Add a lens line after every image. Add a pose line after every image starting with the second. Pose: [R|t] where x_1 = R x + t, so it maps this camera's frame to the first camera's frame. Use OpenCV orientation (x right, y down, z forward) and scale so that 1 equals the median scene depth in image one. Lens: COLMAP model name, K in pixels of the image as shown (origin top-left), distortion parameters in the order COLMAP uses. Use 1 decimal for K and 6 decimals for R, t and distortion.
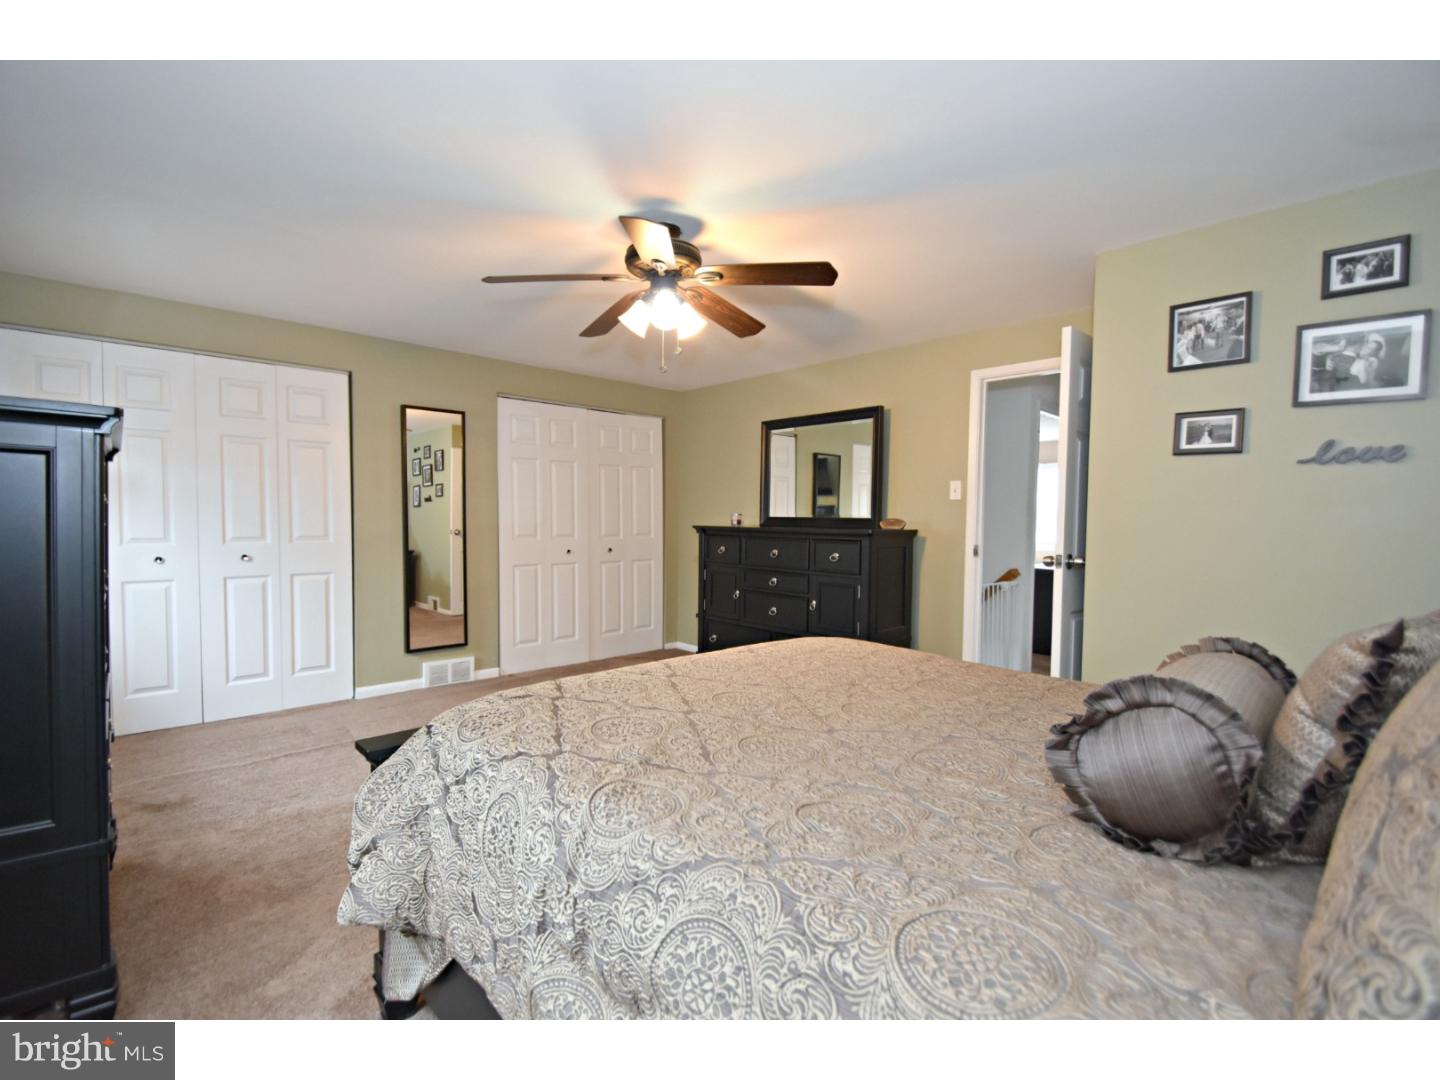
lens RADIAL K [[670.8, 0, 711.0], [0, 670.8, 548.3], [0, 0, 1]] dist [0.017097, -0.020794]
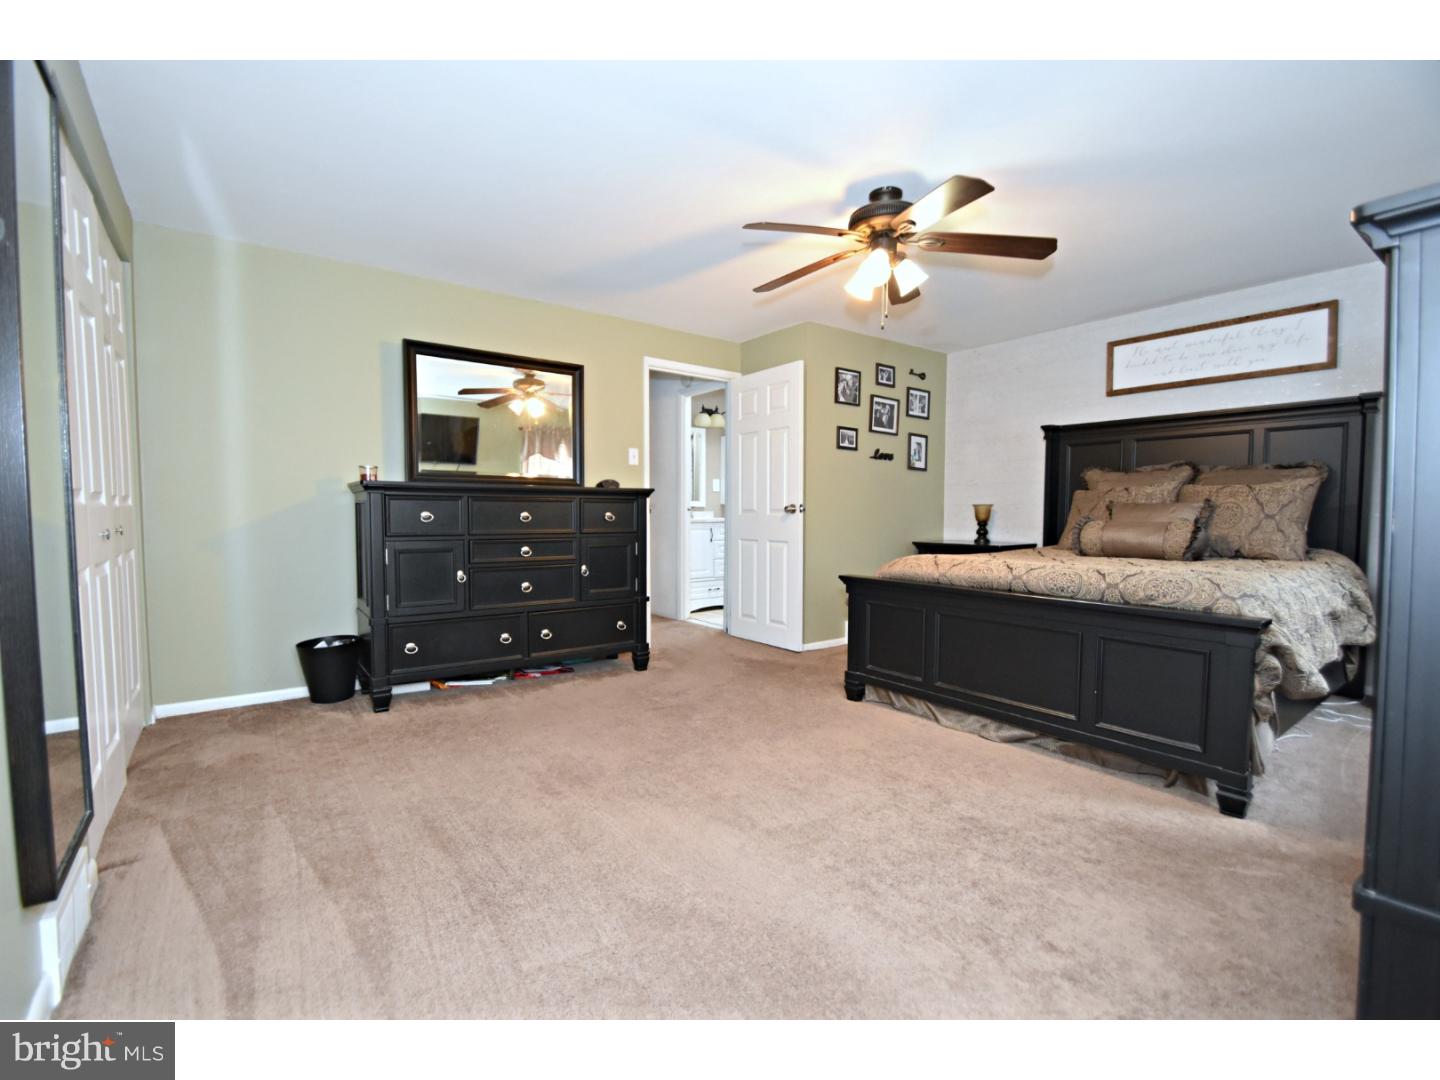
lens RADIAL K [[670.8, 0, 711.0], [0, 670.8, 548.3], [0, 0, 1]] dist [0.017097, -0.020794]
pose [[0.090750, -0.063858, 0.993824, -1.280025], [0.042235, 0.997291, 0.060224, 0.011354], [-0.994978, 0.036508, 0.093201, 1.255156]]
